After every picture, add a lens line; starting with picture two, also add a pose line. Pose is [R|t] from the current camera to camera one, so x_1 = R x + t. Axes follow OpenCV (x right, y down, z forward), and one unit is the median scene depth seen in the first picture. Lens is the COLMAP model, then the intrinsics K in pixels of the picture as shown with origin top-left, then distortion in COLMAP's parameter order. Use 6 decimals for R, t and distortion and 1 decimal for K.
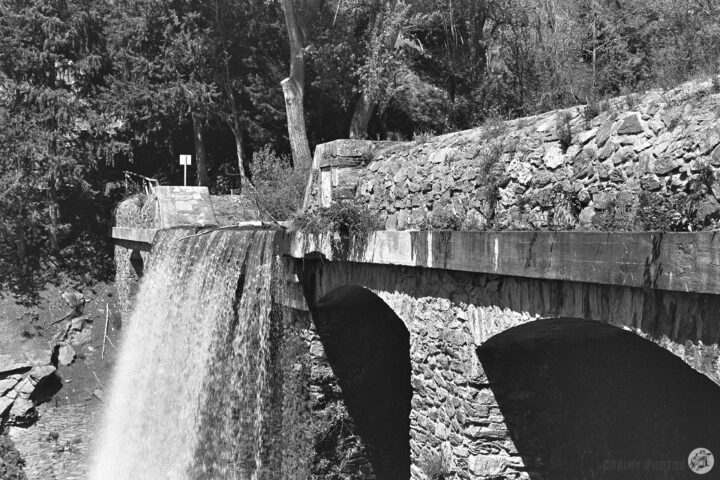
lens RADIAL K [[2970.5, 0, 357.9], [0, 2970.5, 237.8], [0, 0, 1]] dist [-0.356485, 0.000000]
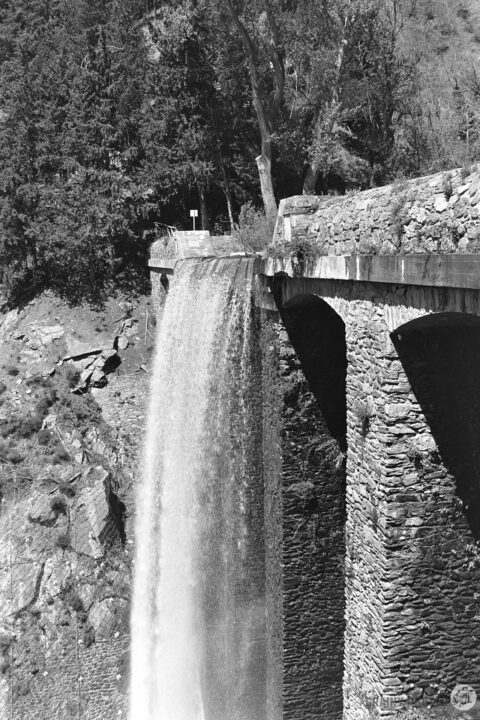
lens RADIAL K [[2970.5, 0, 242.0], [0, 2970.5, 362.2], [0, 0, 1]] dist [-0.356485, 0.000000]
pose [[0.999318, -0.021464, -0.030038, 0.010021], [0.022654, 0.998948, 0.039870, -0.010029], [0.029151, -0.040524, 0.998753, -0.506218]]
